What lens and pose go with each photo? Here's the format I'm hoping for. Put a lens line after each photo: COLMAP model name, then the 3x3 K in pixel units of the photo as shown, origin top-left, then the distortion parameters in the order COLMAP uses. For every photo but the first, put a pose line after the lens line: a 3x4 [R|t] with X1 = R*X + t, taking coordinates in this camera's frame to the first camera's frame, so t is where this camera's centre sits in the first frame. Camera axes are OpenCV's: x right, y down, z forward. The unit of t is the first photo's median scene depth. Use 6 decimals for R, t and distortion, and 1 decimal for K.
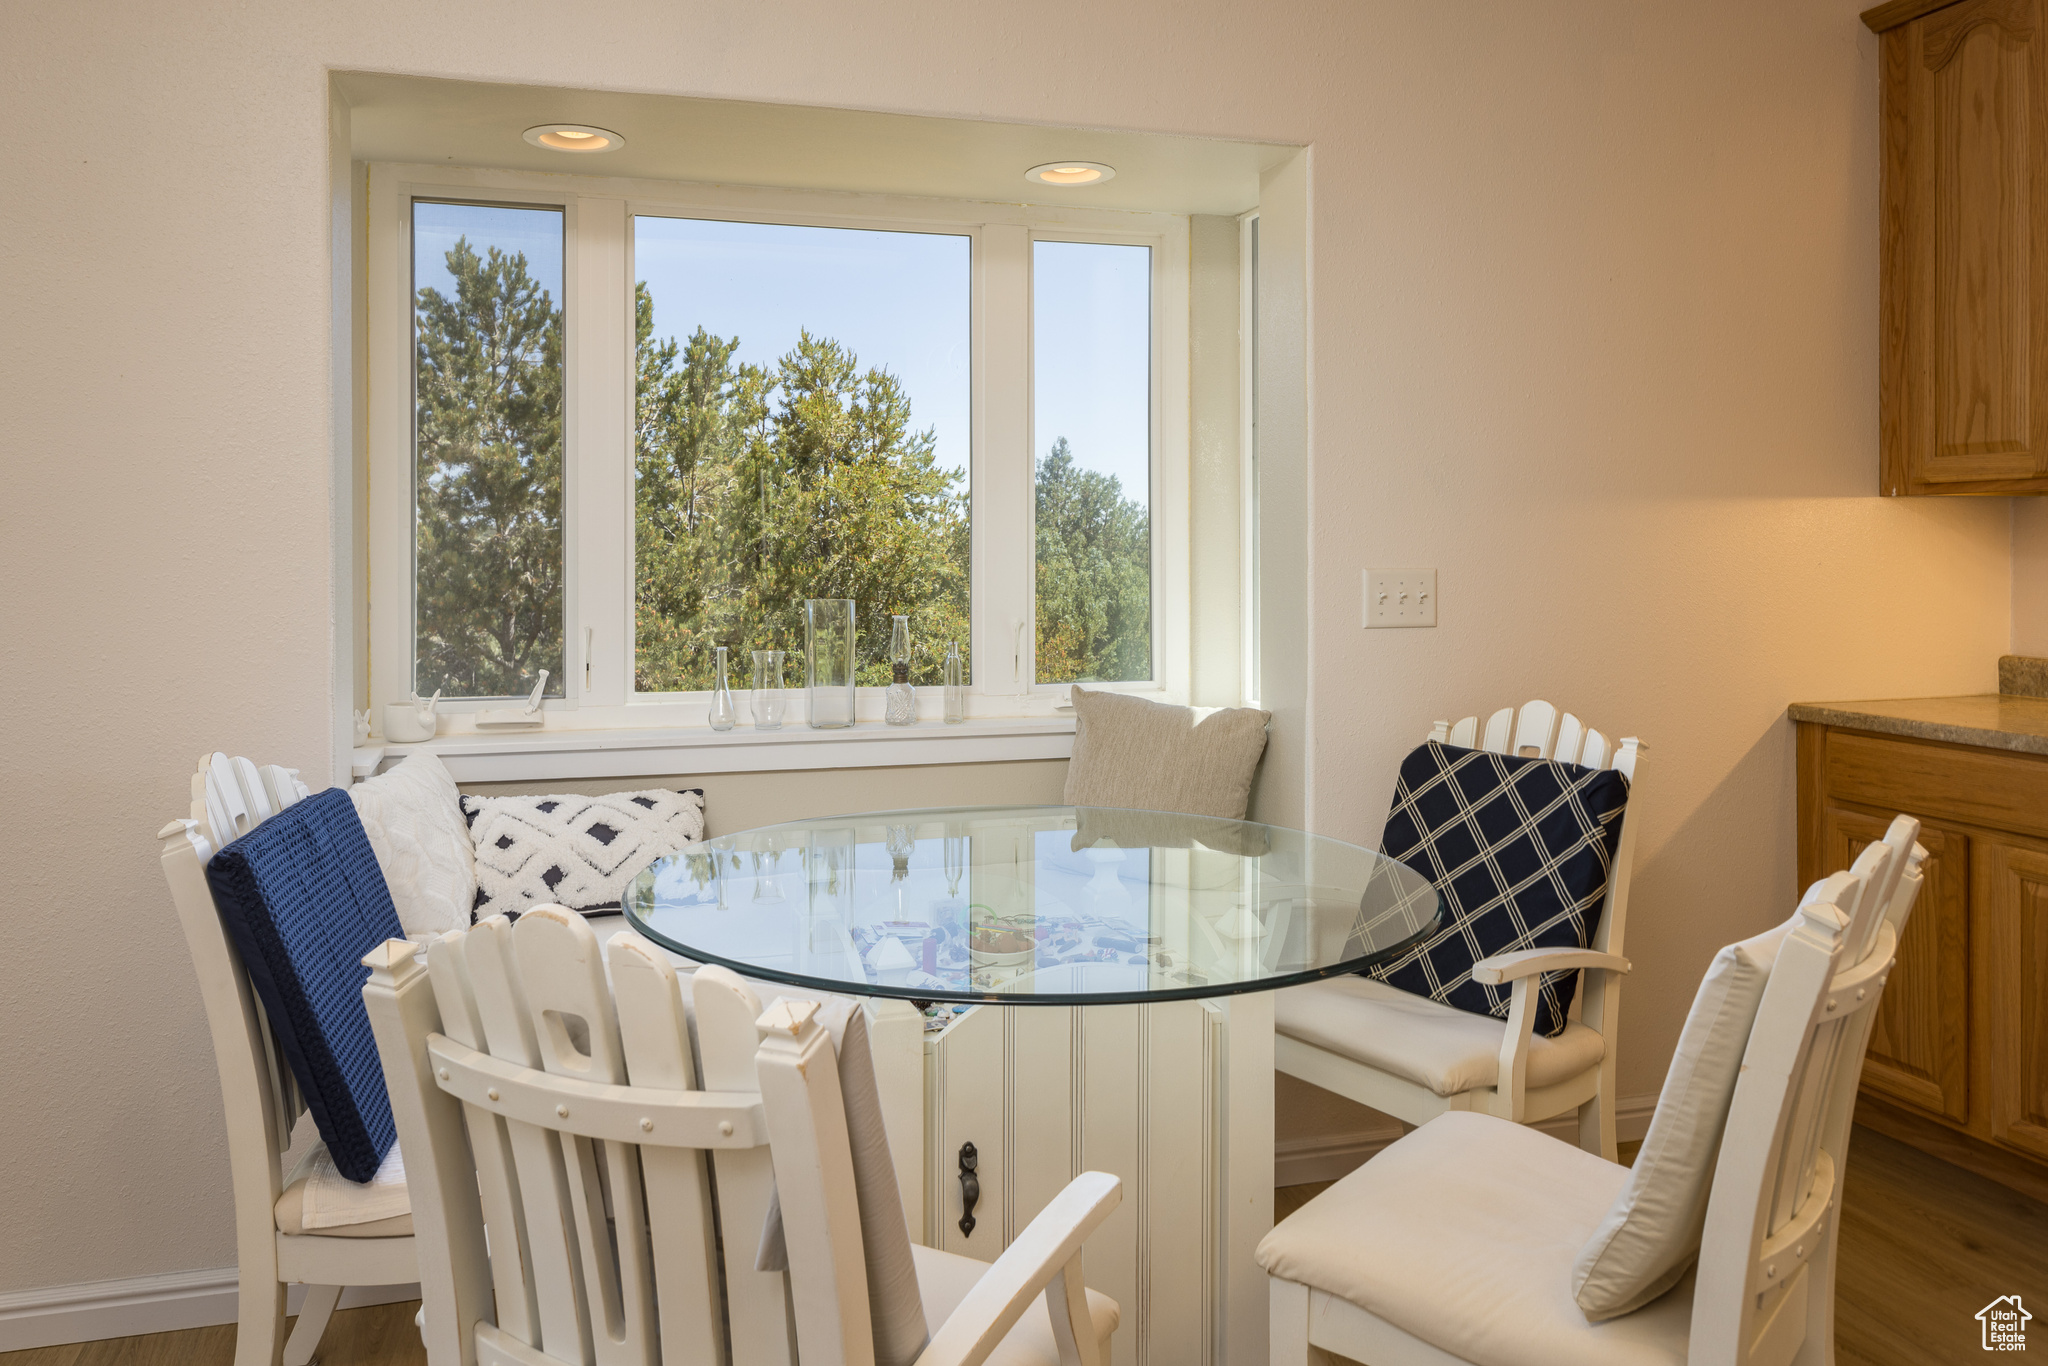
lens RADIAL K [[1490.3, 0, 1020.7], [0, 1490.3, 534.2], [0, 0, 1]] dist [-0.035675, -0.001236]
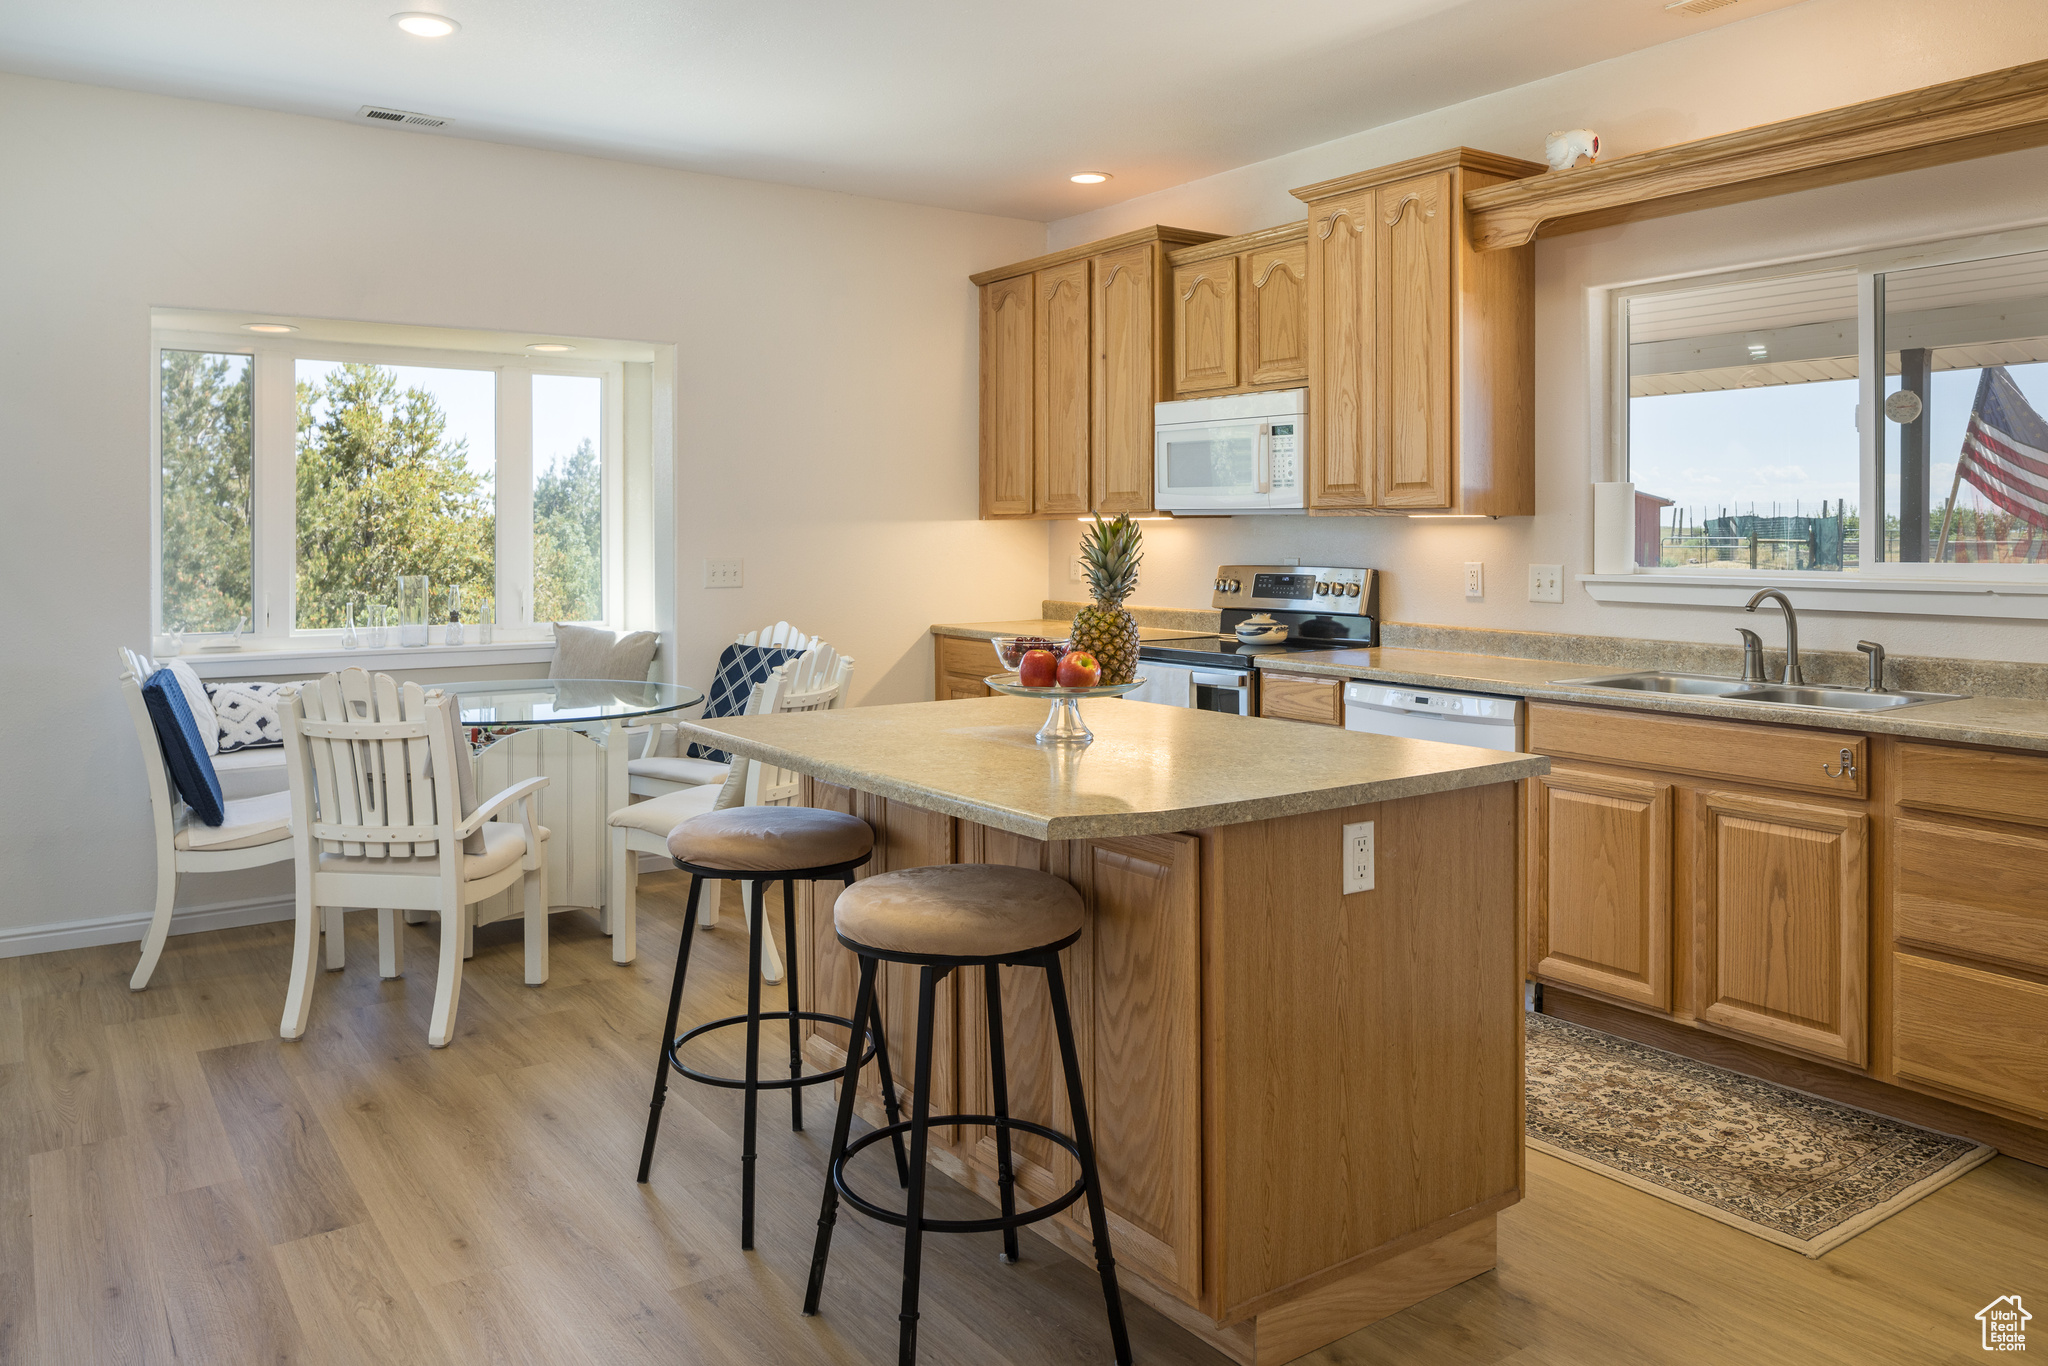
lens RADIAL K [[1490.3, 0, 1020.7], [0, 1490.3, 534.2], [0, 0, 1]] dist [-0.035675, -0.001236]
pose [[0.954643, -0.000212, 0.297752, 0.012611], [-0.002879, 0.999946, 0.009942, -0.008221], [-0.297738, -0.010348, 0.954592, -0.286052]]
